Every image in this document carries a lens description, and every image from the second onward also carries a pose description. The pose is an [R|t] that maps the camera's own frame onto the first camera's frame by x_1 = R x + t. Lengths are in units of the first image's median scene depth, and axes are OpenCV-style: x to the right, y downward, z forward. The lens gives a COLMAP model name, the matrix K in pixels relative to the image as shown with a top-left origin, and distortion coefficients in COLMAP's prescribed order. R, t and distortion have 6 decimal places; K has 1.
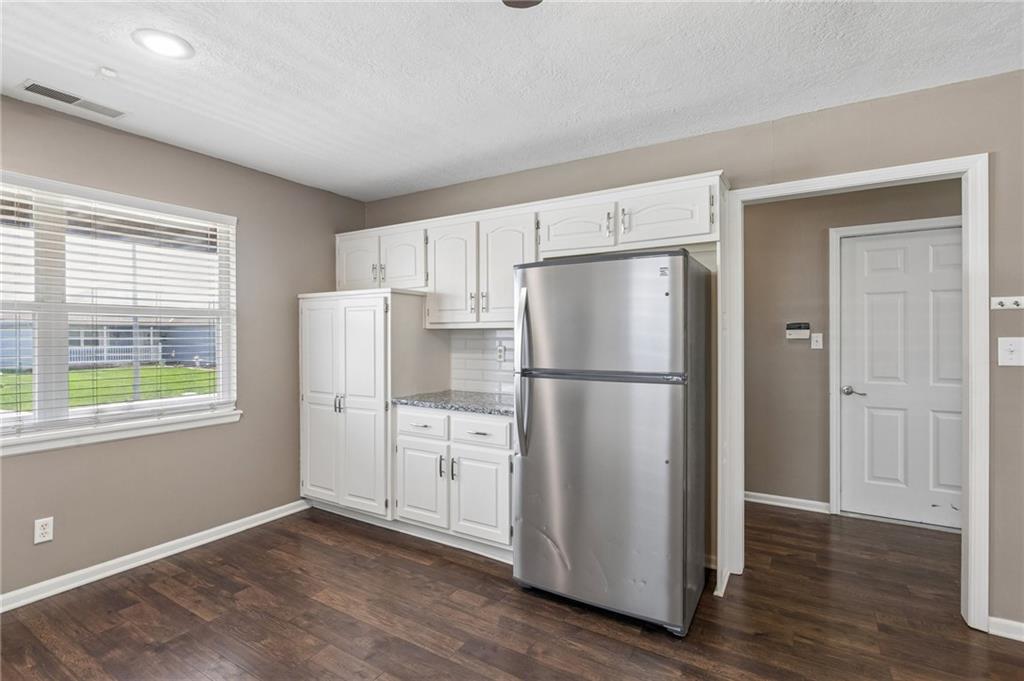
lens RADIAL K [[487.0, 0, 503.2], [0, 487.0, 340.2], [0, 0, 1]] dist [-0.002146, -0.001847]
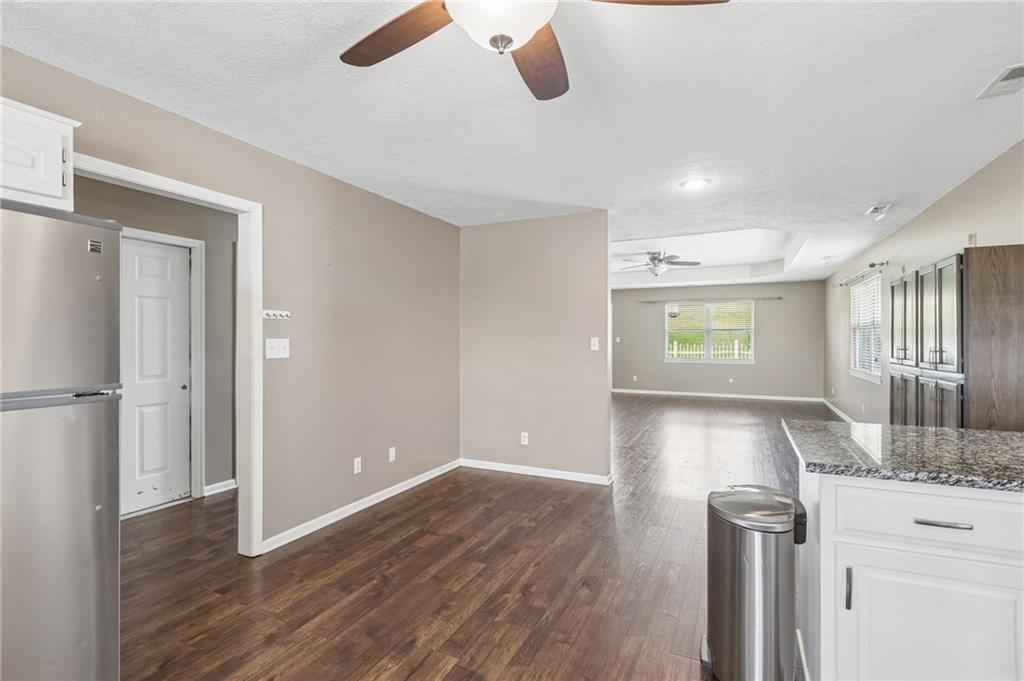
lens RADIAL K [[487.0, 0, 502.8], [0, 487.0, 341.2], [0, 0, 1]] dist [-0.002146, -0.001847]
pose [[-0.097421, -0.003037, 0.995239, -0.386332], [0.005426, 0.999979, 0.003583, -0.000396], [-0.995228, 0.005749, -0.097402, 0.402419]]
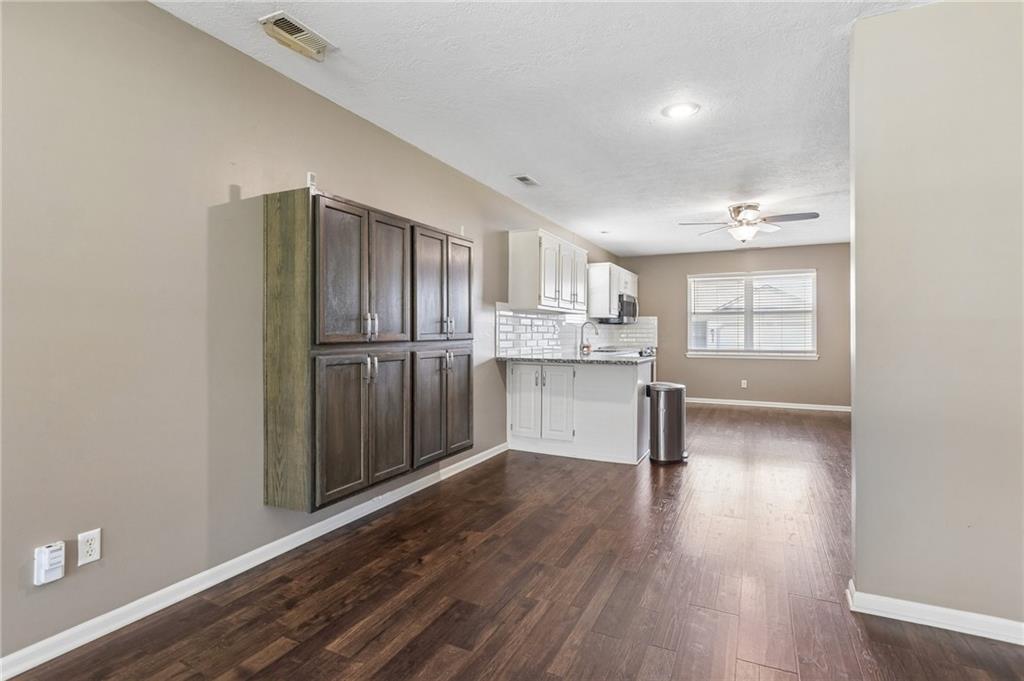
lens RADIAL K [[518.4, 0, 501.6], [0, 518.4, 331.3], [0, 0, 1]] dist [-0.001989, 0.000980]
pose [[0.093392, -0.001759, -0.995628, 2.245441], [-0.006170, 0.999978, -0.002345, 0.067781], [0.995610, 0.006362, 0.093380, -0.878021]]
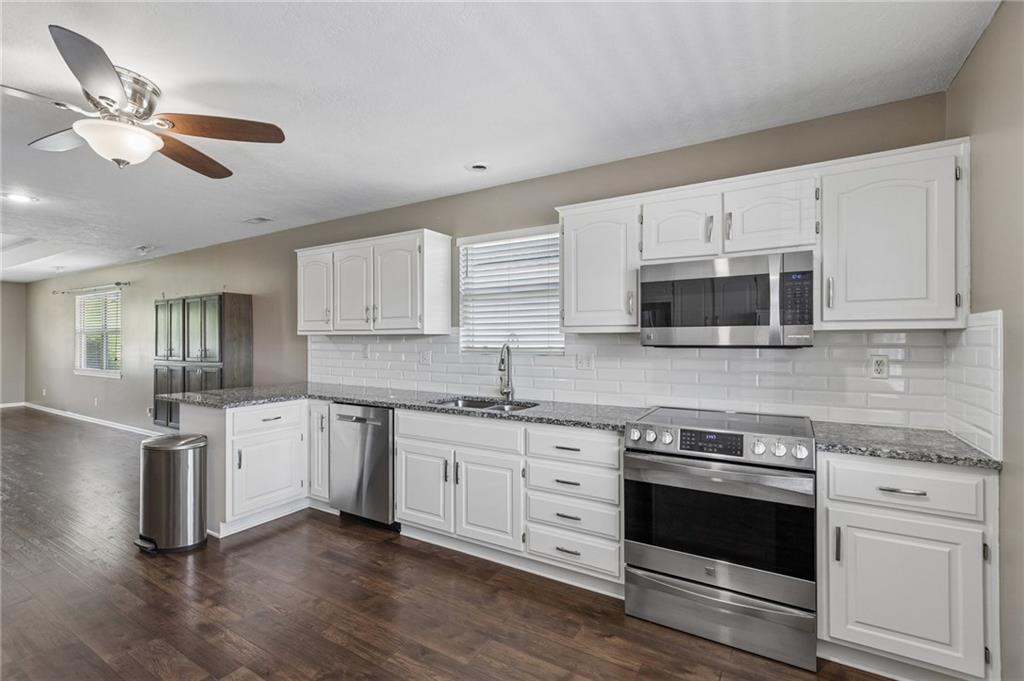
lens RADIAL K [[468.8, 0, 501.9], [0, 468.8, 341.4], [0, 0, 1]] dist [0.001380, 0.001320]
pose [[-0.999994, 0.000355, 0.003501, -0.540930], [0.000367, 0.999994, 0.003535, -0.008755], [-0.003500, 0.003536, -0.999988, 1.201268]]
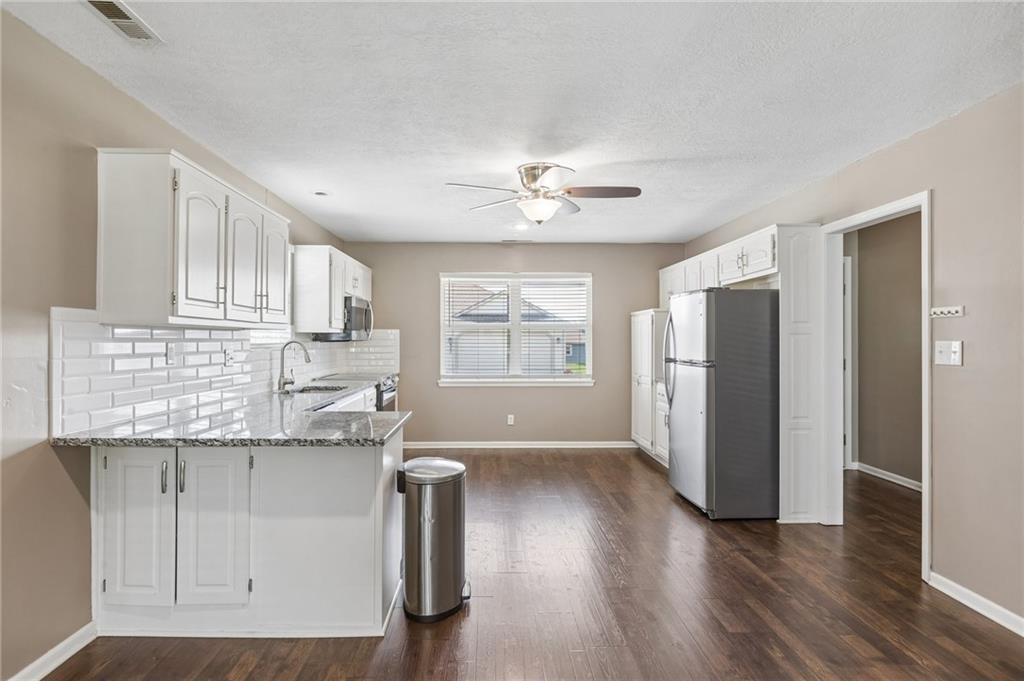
lens RADIAL K [[590.1, 0, 504.4], [0, 590.1, 342.1], [0, 0, 1]] dist [-0.003908, -0.000595]
pose [[0.549881, 0.006504, -0.835217, 1.461229], [-0.006486, 0.999973, 0.003517, -0.001143], [0.835218, 0.003483, 0.549908, -0.625665]]
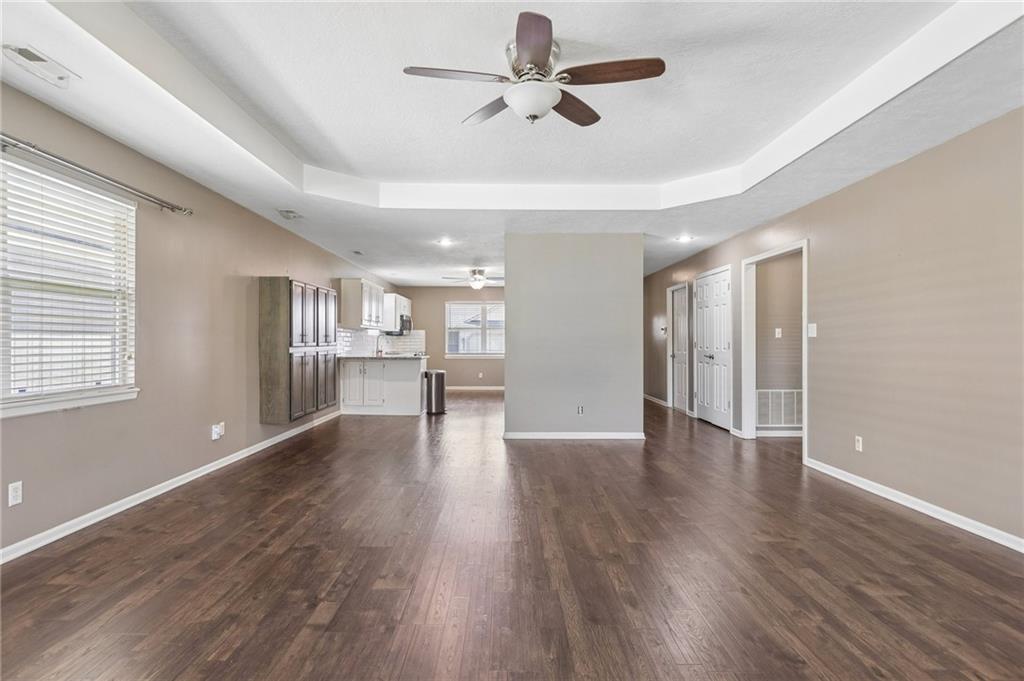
lens RADIAL K [[543.3, 0, 509.1], [0, 543.3, 340.0], [0, 0, 1]] dist [0.014132, 0.000531]
pose [[0.533300, 0.000788, -0.845926, 3.712779], [-0.009034, 0.999948, -0.004764, 0.064061], [0.845878, 0.010183, 0.533279, -1.609172]]
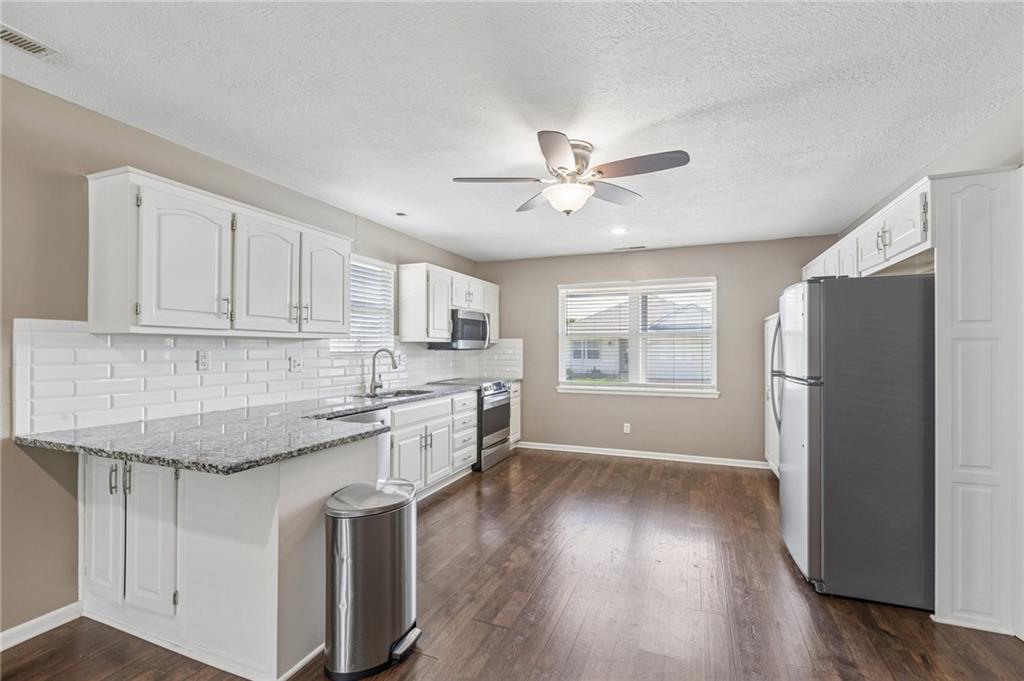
lens RADIAL K [[468.8, 0, 500.9], [0, 468.8, 350.3], [0, 0, 1]] dist [0.001380, 0.001320]
pose [[0.160550, 0.007051, -0.987003, 1.235075], [-0.006343, 0.999961, 0.006112, -0.003055], [0.987007, 0.005279, 0.160588, 0.012903]]
